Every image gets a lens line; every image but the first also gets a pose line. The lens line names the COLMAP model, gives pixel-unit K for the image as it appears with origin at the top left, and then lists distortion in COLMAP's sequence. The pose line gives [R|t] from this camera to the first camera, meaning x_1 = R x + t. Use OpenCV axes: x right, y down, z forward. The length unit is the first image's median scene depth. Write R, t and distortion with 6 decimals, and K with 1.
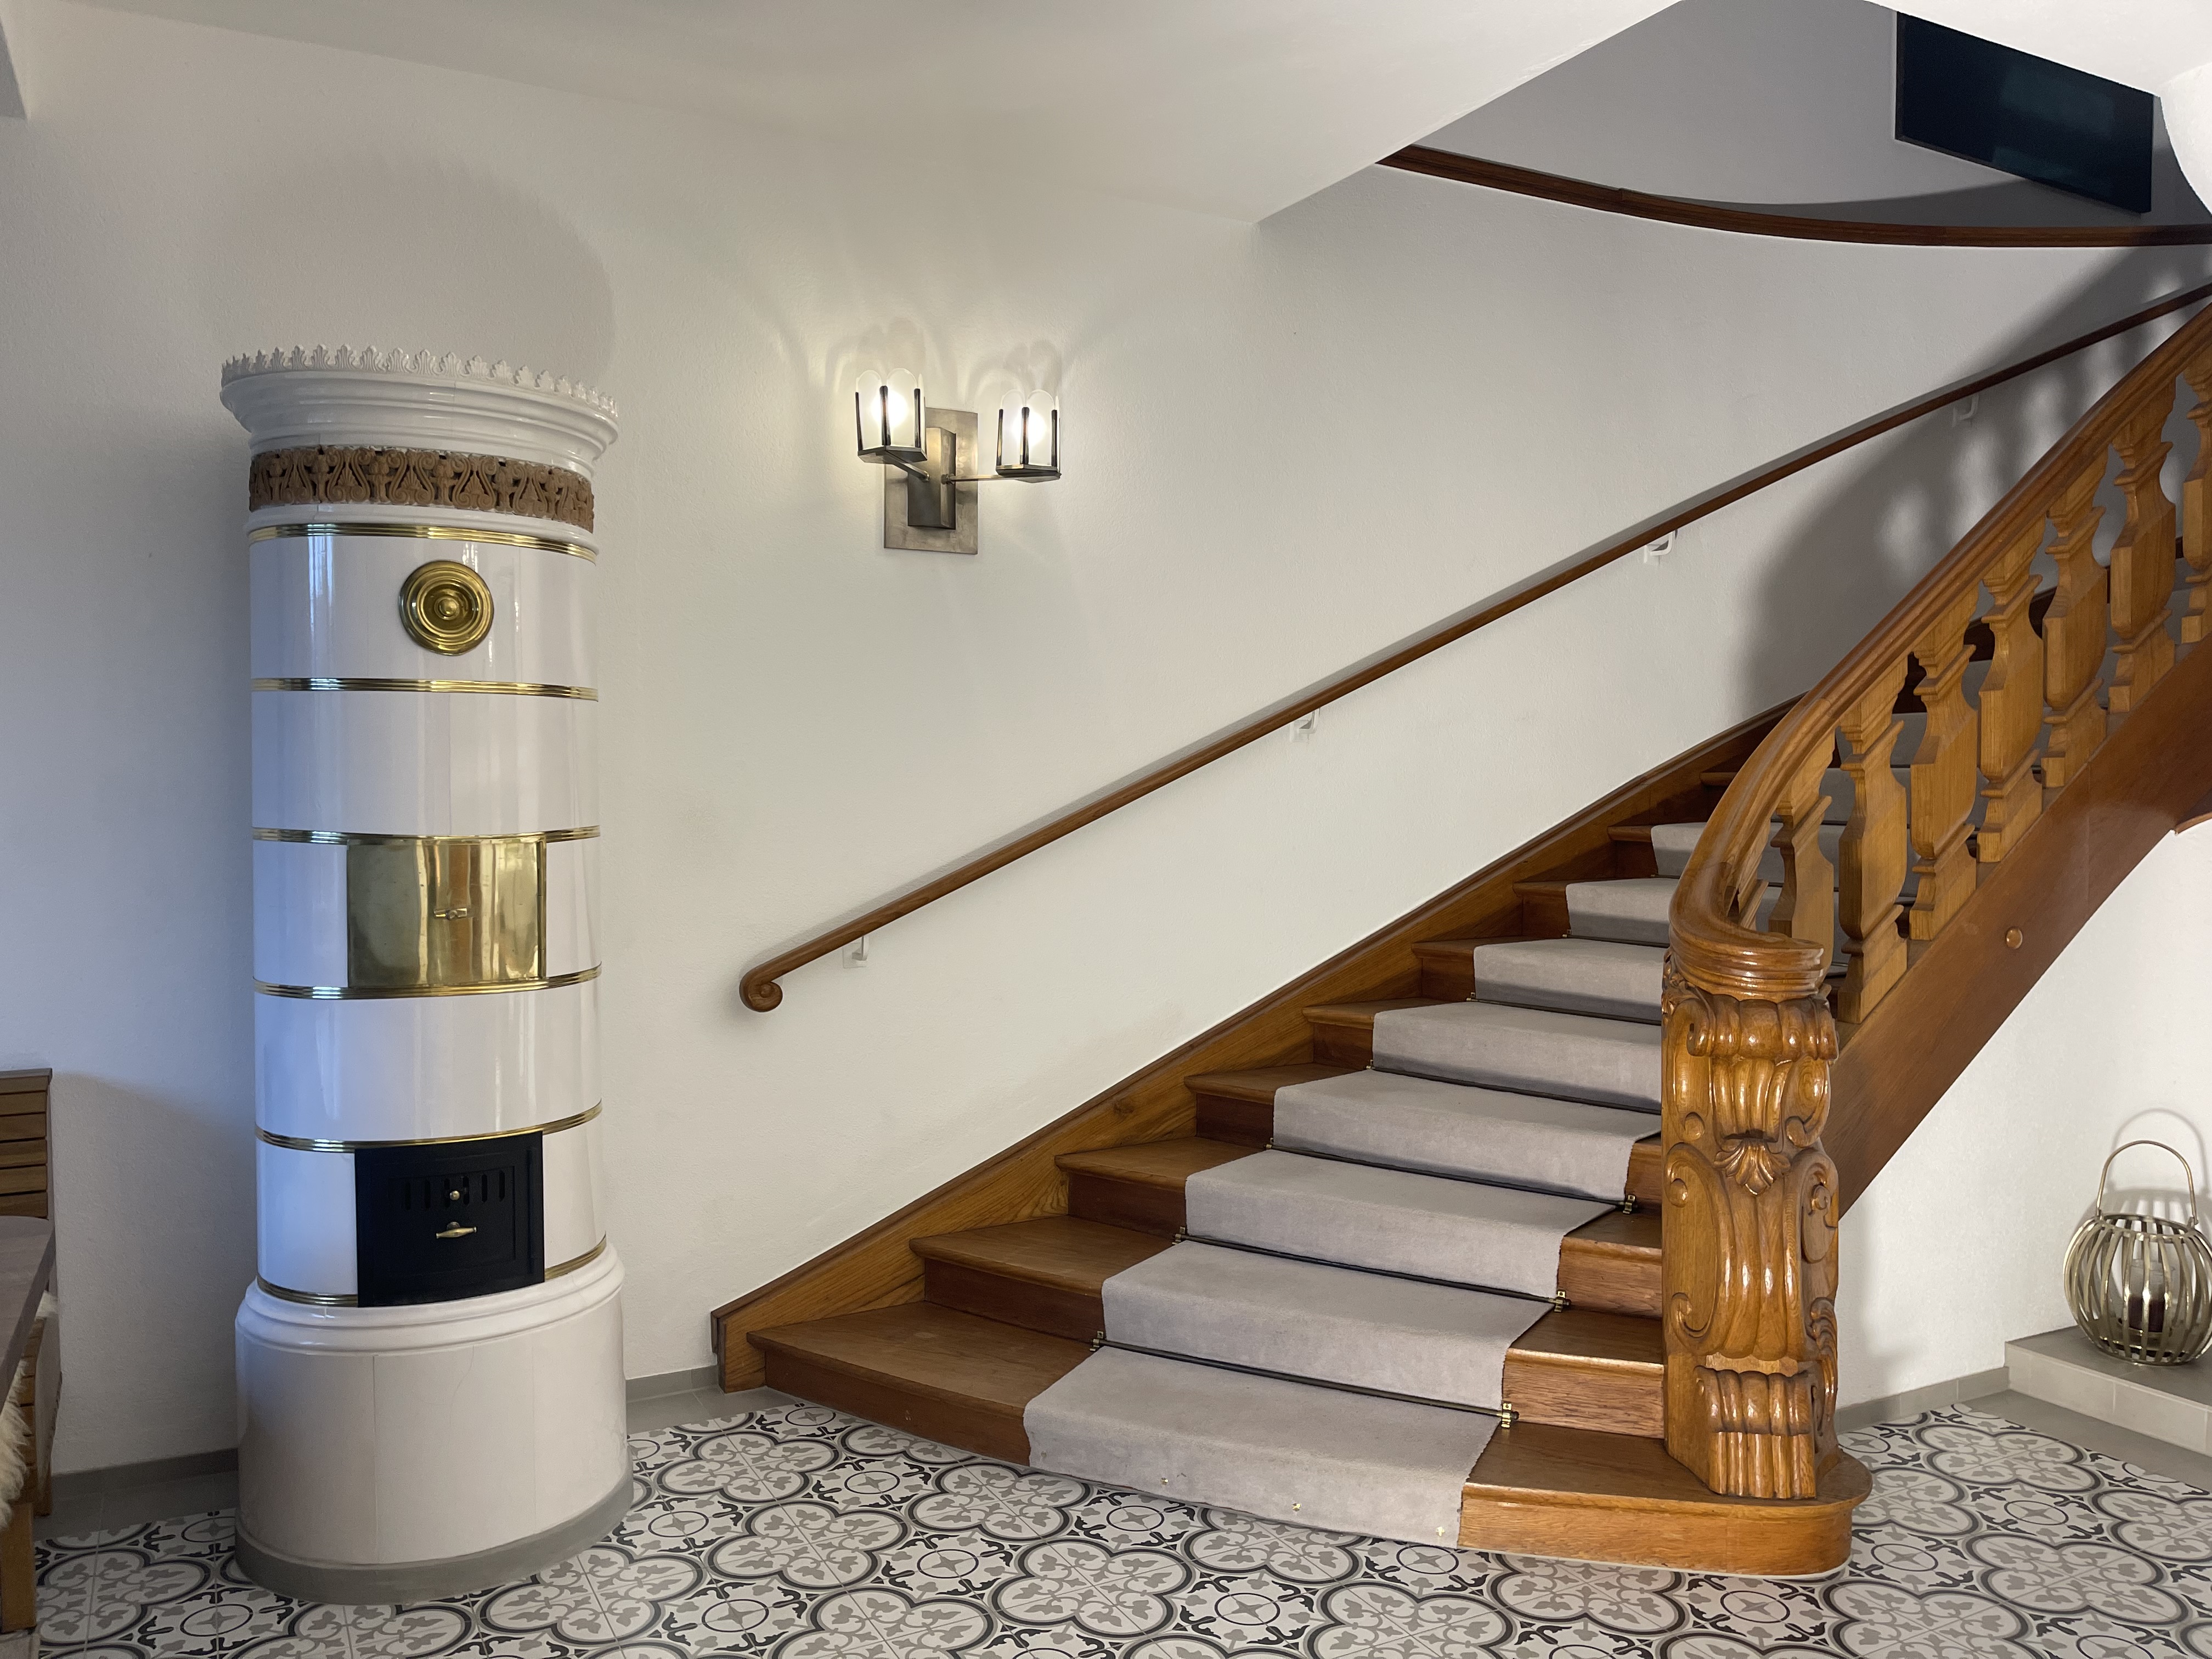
lens RADIAL K [[1665.4, 0, 1088.7], [0, 1665.4, 849.7], [0, 0, 1]] dist [0.060303, -0.075150]
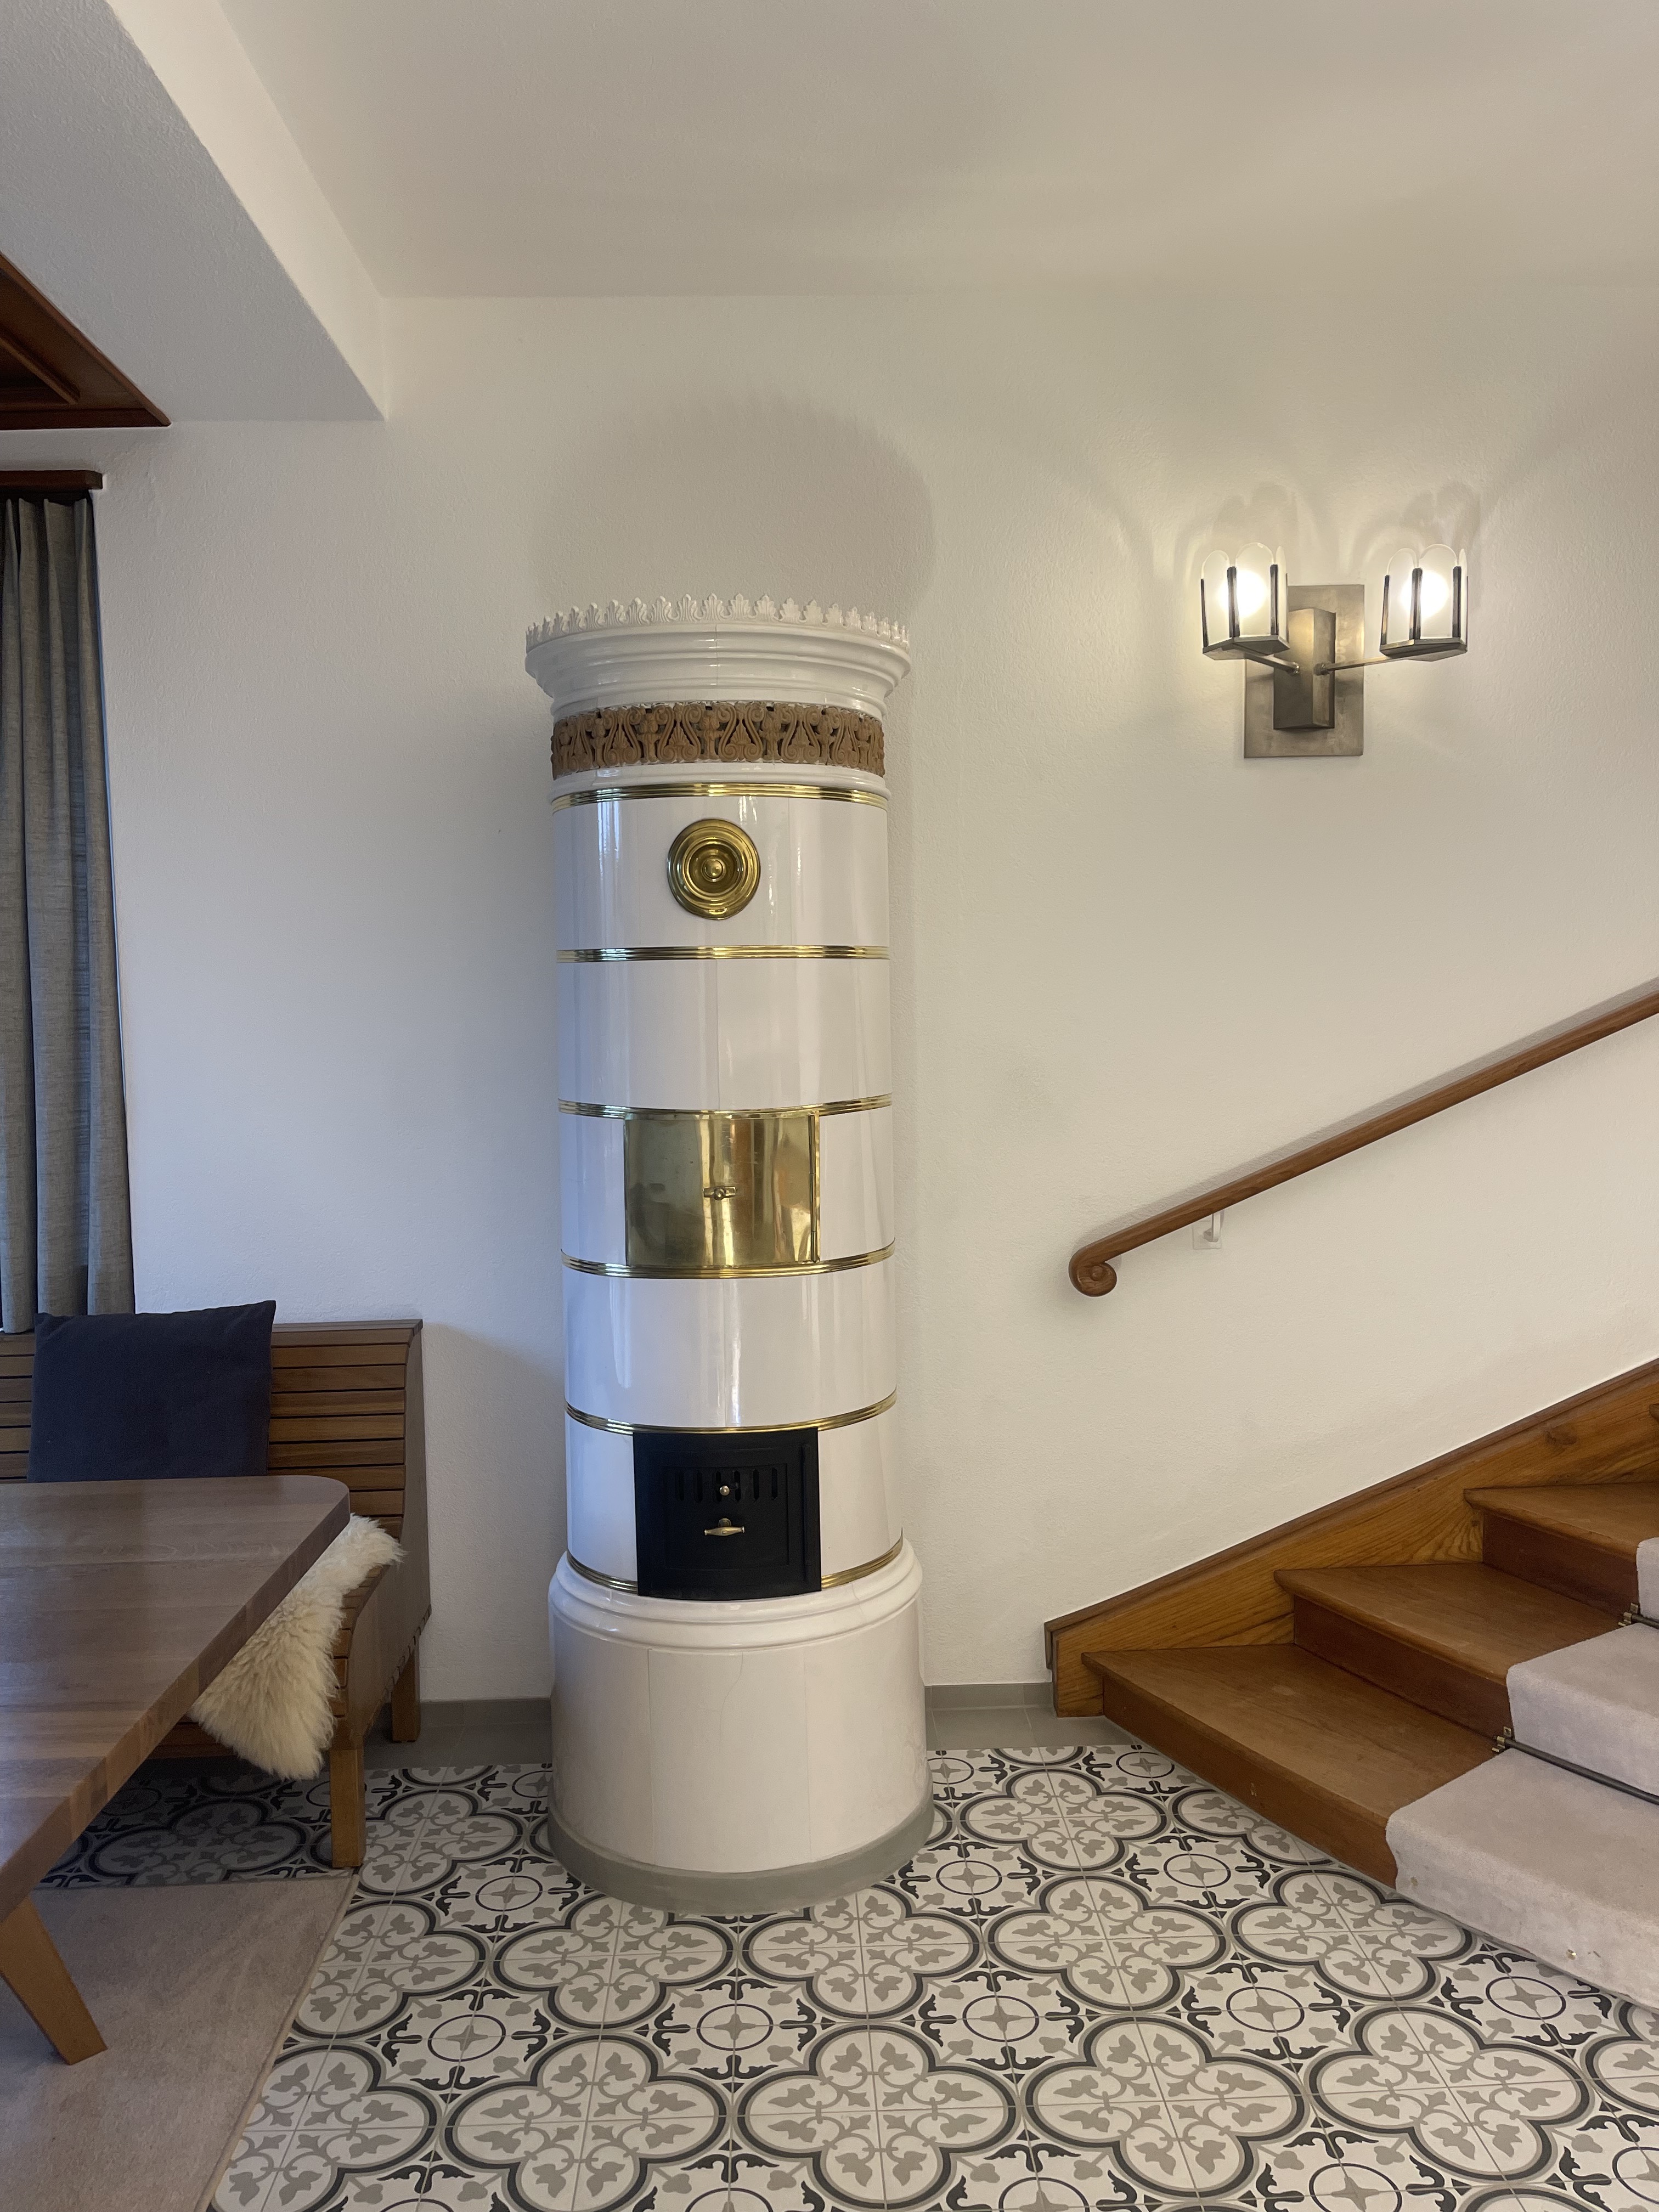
lens RADIAL K [[1665.4, 0, 809.4], [0, 1665.4, 1093.0], [0, 0, 1]] dist [0.060303, -0.075150]
pose [[0.895475, 0.005855, -0.445073, 0.074063], [0.001553, 0.999866, 0.016276, -0.030086], [0.445109, -0.015266, 0.895346, 0.165317]]
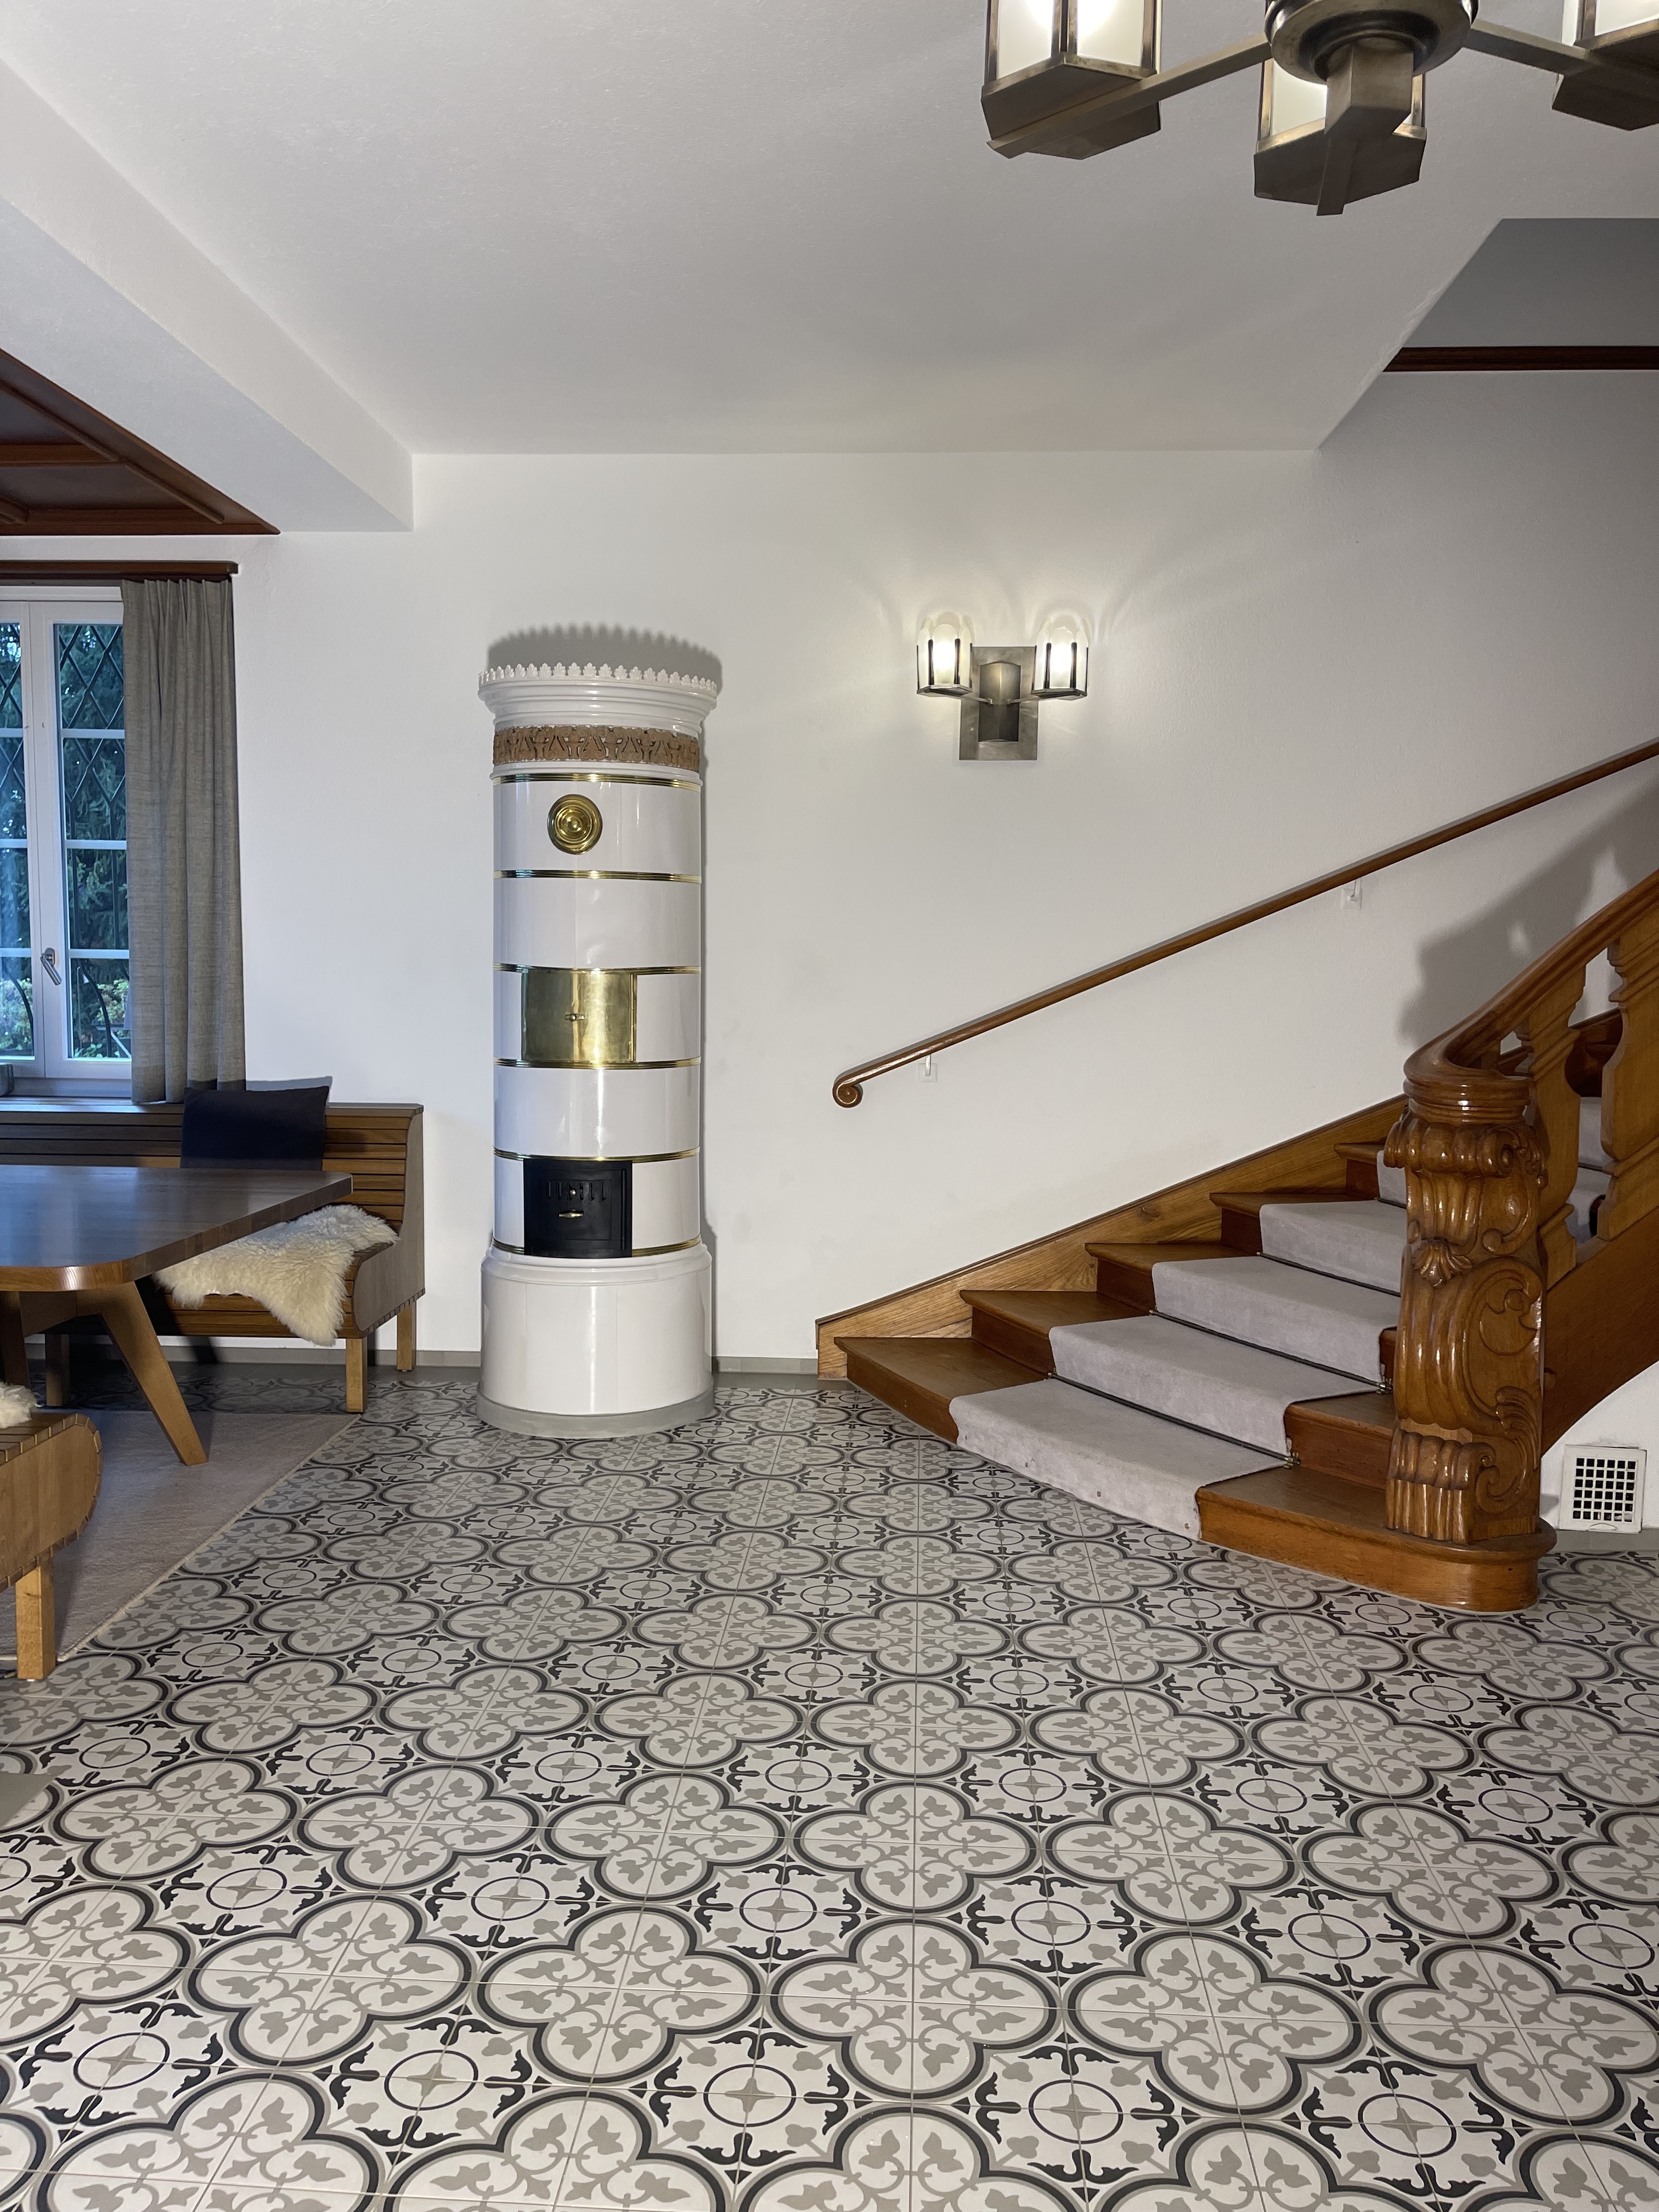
lens RADIAL K [[1665.4, 0, 826.3], [0, 1665.4, 1103.8], [0, 0, 1]] dist [0.060303, -0.075150]
pose [[0.854557, 0.055978, -0.516333, 0.584828], [-0.033106, 0.998024, 0.053408, 0.024906], [0.518302, -0.028546, 0.854721, -0.211598]]
